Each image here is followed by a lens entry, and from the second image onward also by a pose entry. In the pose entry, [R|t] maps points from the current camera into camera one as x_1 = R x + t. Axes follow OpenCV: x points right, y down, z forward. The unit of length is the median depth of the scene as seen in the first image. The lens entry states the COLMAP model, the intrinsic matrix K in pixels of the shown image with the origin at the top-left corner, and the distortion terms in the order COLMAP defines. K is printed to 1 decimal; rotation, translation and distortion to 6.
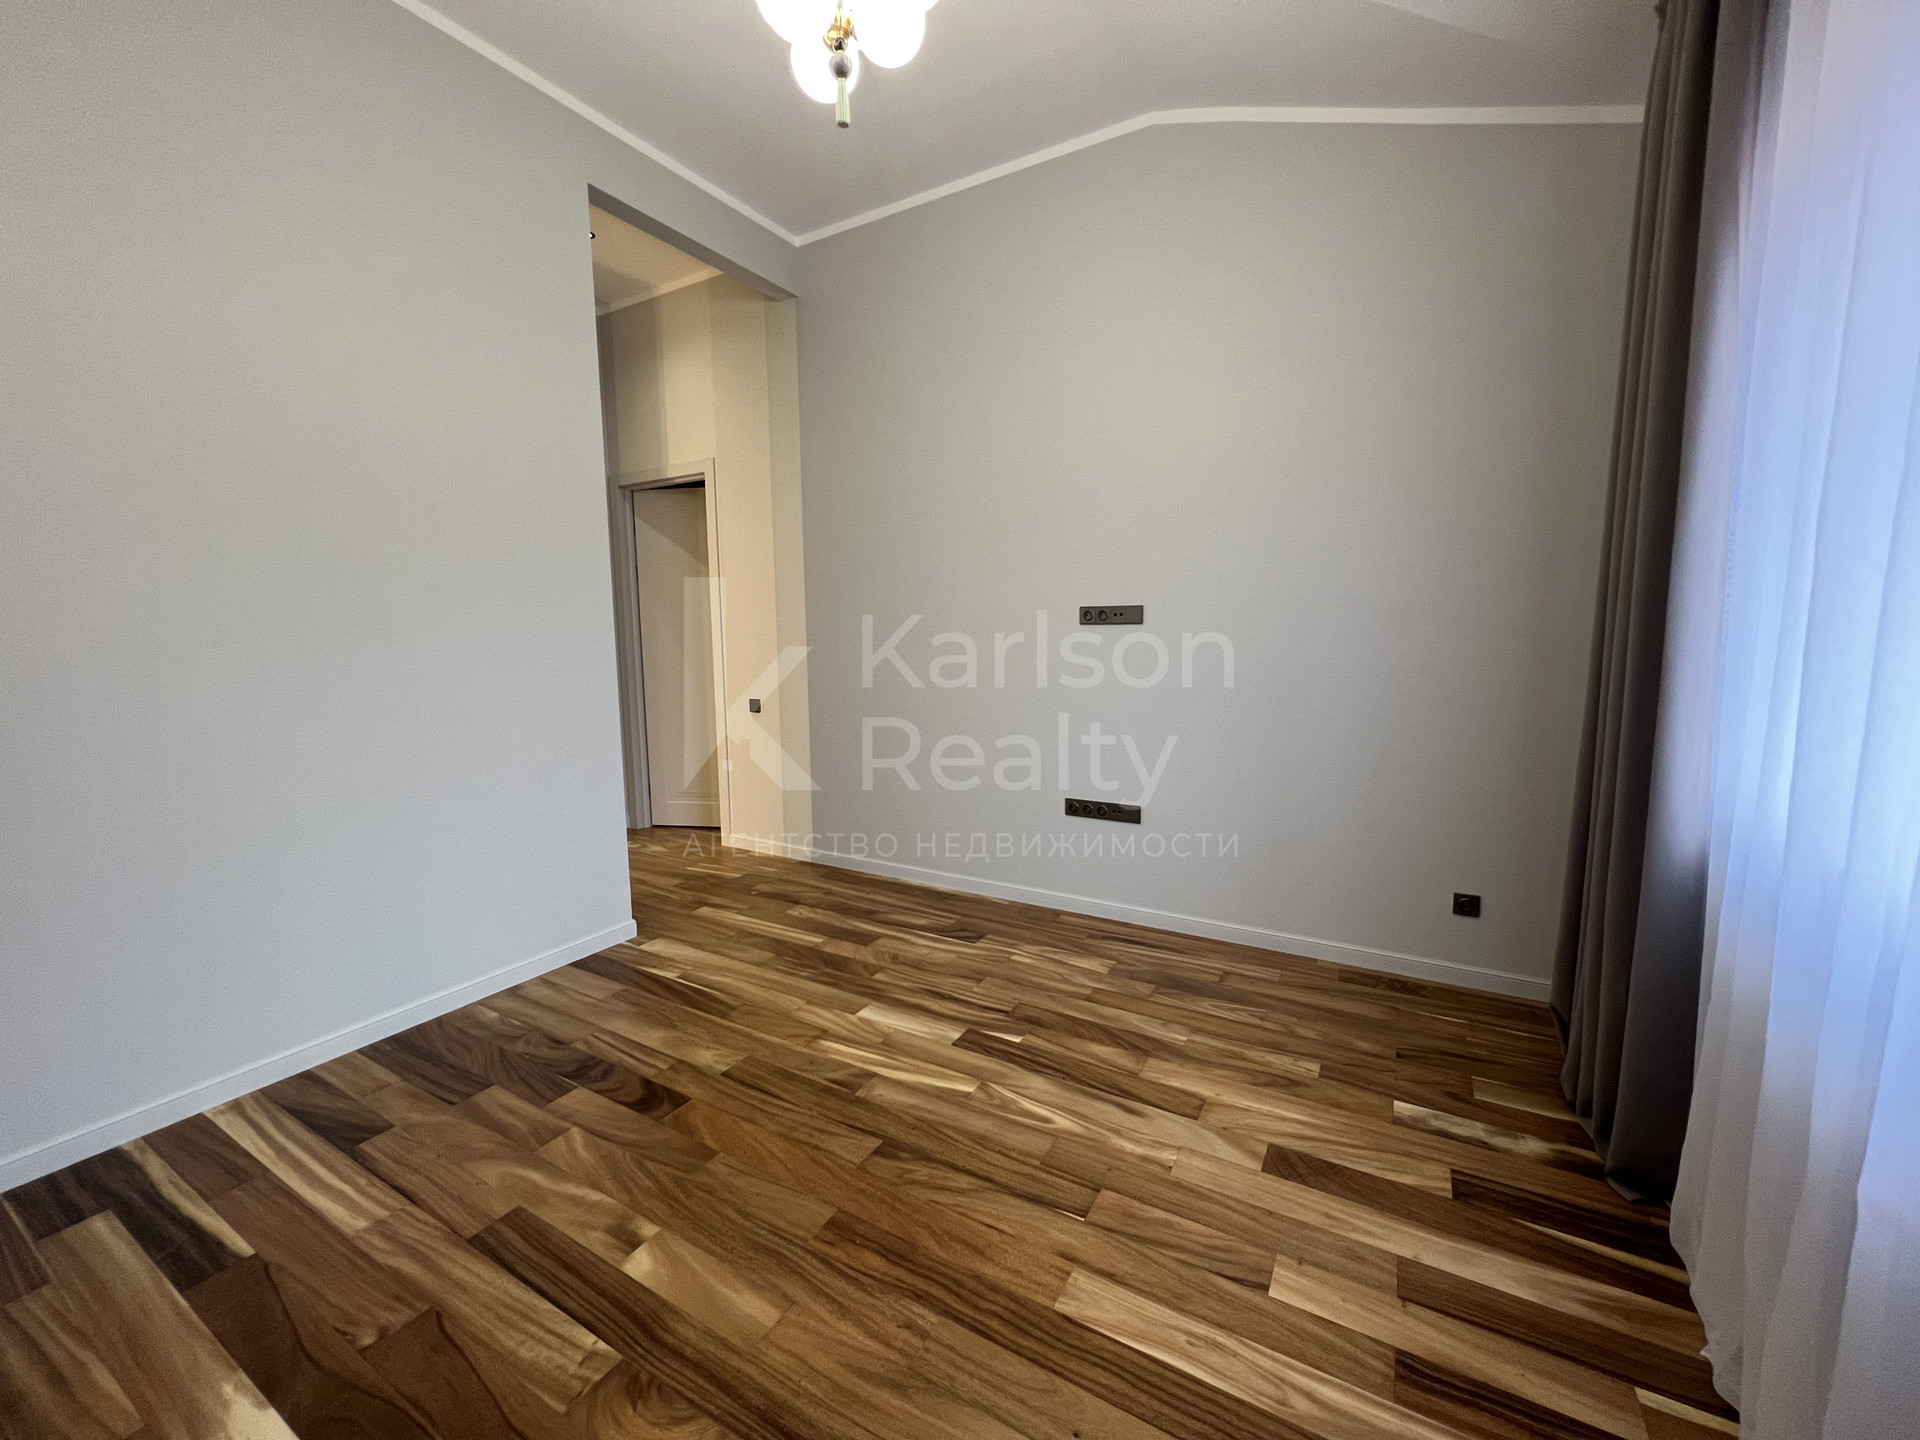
lens RADIAL K [[765.6, 0, 950.6], [0, 765.6, 716.9], [0, 0, 1]] dist [-0.003173, 0.001481]
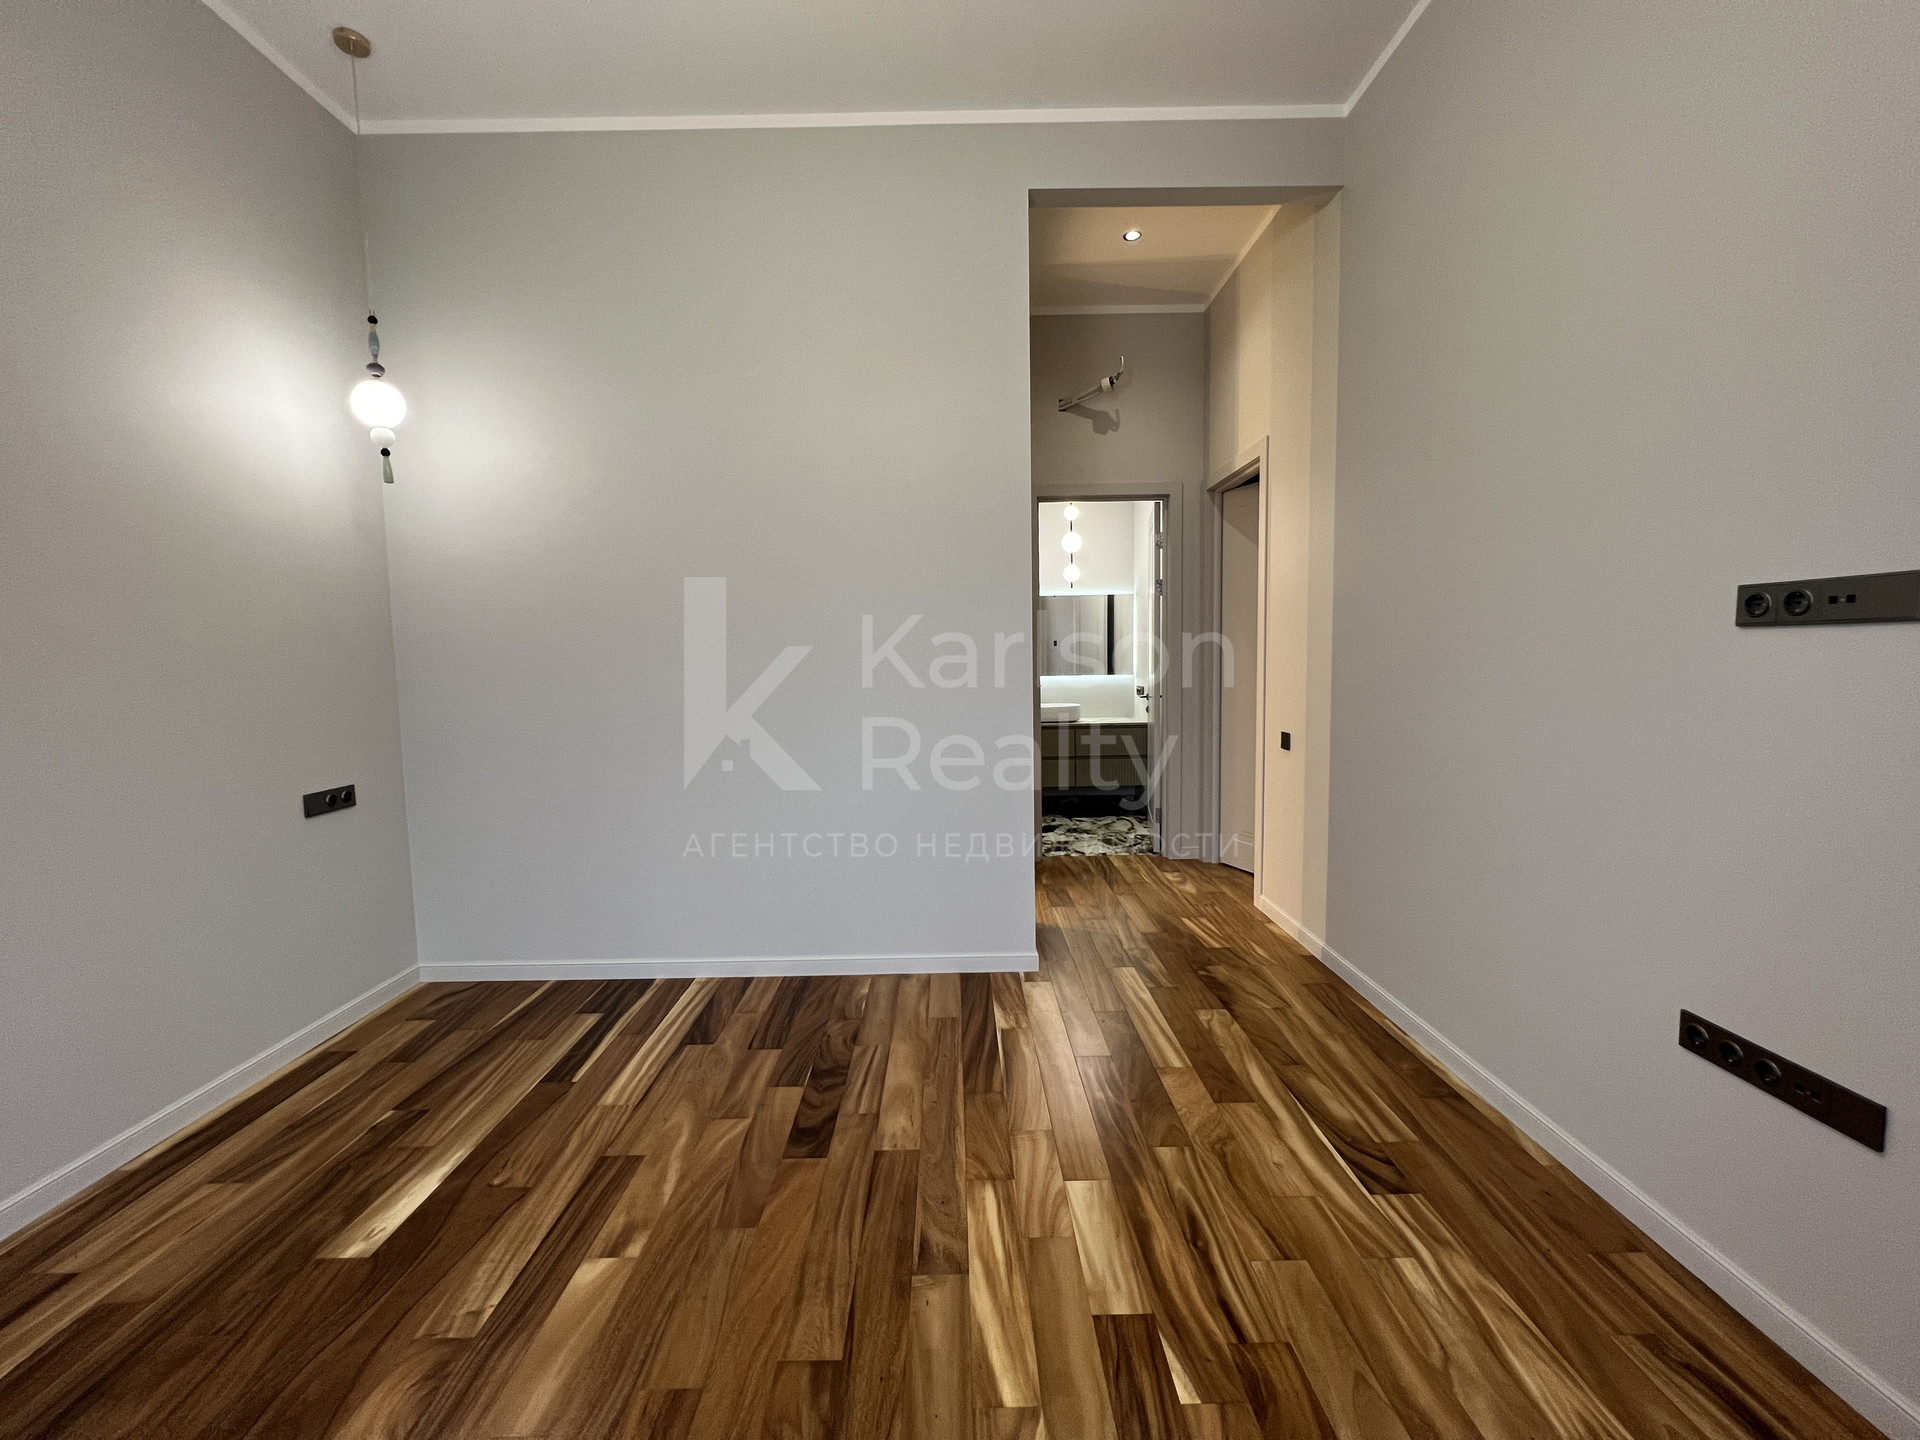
lens RADIAL K [[765.6, 0, 957.2], [0, 765.6, 714.9], [0, 0, 1]] dist [-0.003173, 0.001481]
pose [[0.517432, 0.069663, -0.852884, 0.432221], [-0.087351, 0.995774, 0.028339, -0.061348], [0.851255, 0.059837, 0.521330, 0.550627]]
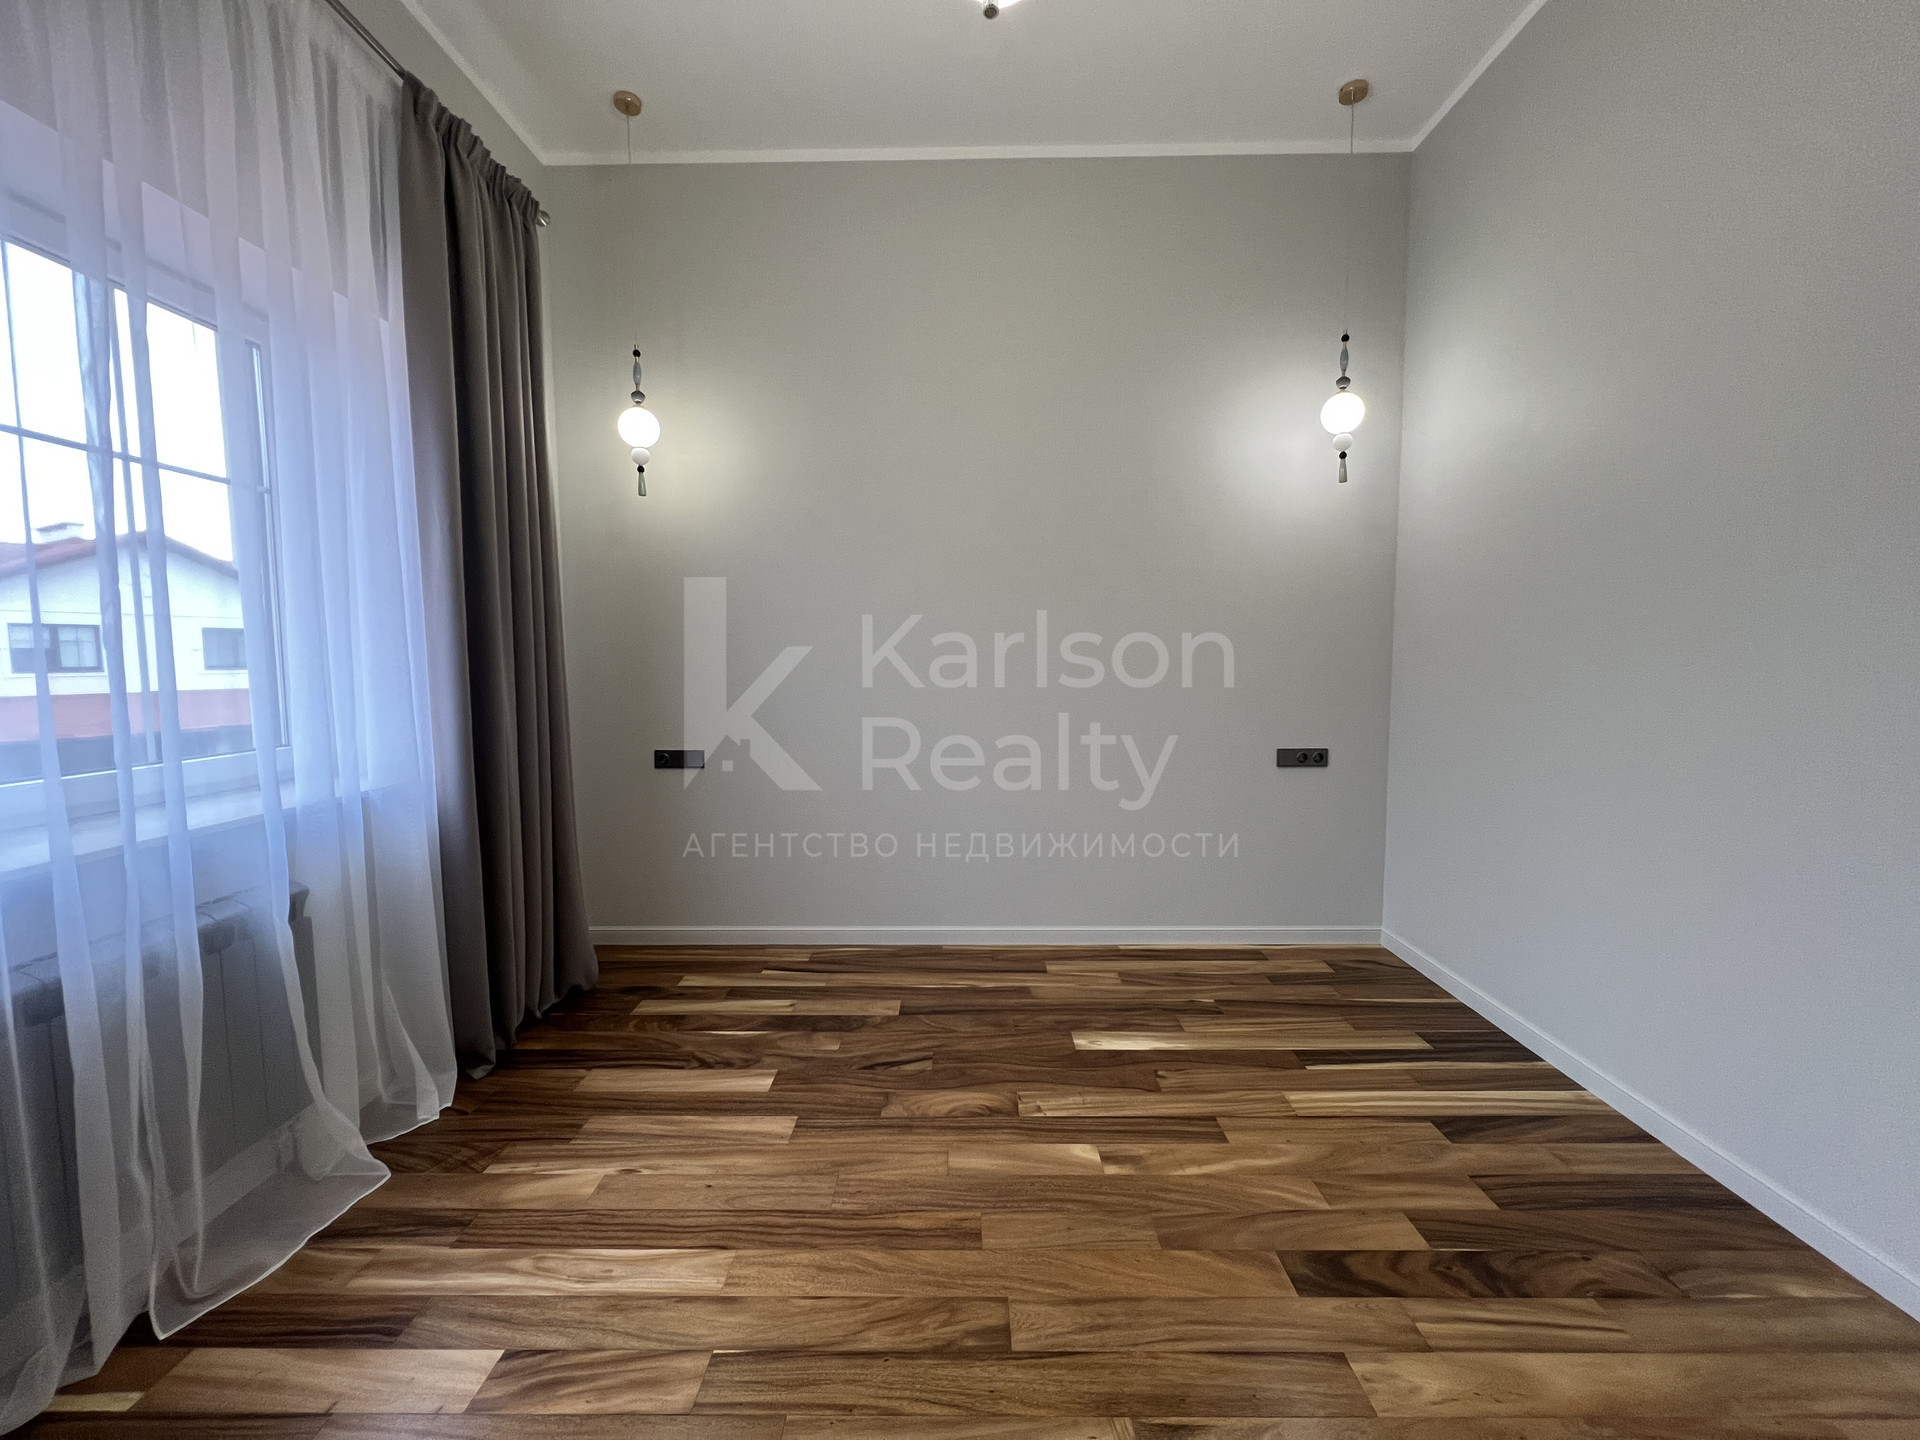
lens RADIAL K [[765.6, 0, 958.9], [0, 765.6, 717.5], [0, 0, 1]] dist [-0.003173, 0.001481]
pose [[-0.862730, 0.058004, -0.502326, 0.222692], [-0.041671, 0.981865, 0.184945, -0.121529], [0.503944, 0.180491, -0.844668, 1.183210]]
